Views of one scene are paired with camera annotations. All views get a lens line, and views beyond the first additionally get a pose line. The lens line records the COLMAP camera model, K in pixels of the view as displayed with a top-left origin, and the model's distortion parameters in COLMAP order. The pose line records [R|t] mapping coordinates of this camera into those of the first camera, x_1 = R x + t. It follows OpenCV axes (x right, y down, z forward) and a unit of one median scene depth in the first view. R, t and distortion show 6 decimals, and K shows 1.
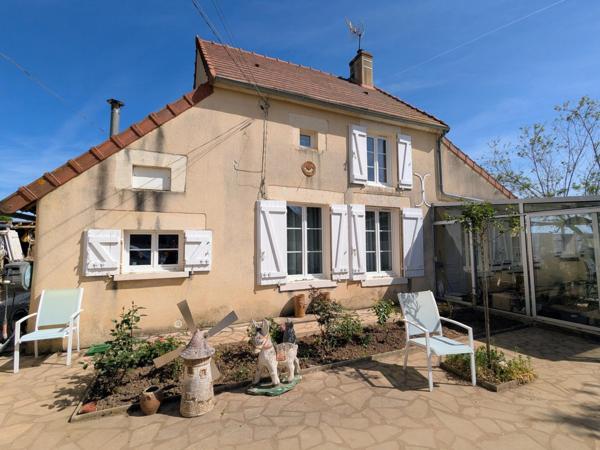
lens RADIAL K [[285.9, 0, 305.8], [0, 285.9, 221.7], [0, 0, 1]] dist [0.005307, 0.000053]
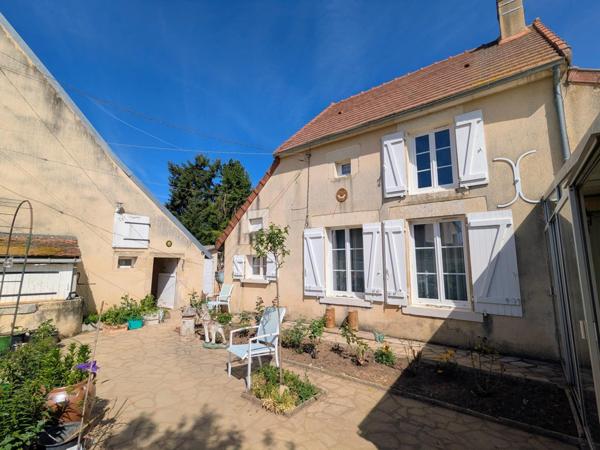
lens RADIAL K [[285.9, 0, 305.9], [0, 285.9, 226.2], [0, 0, 1]] dist [0.005307, 0.000053]
pose [[0.466667, -0.112100, -0.877300, 0.885672], [0.058336, 0.993676, -0.095940, 0.031925], [0.882507, -0.006406, 0.470255, 0.347264]]
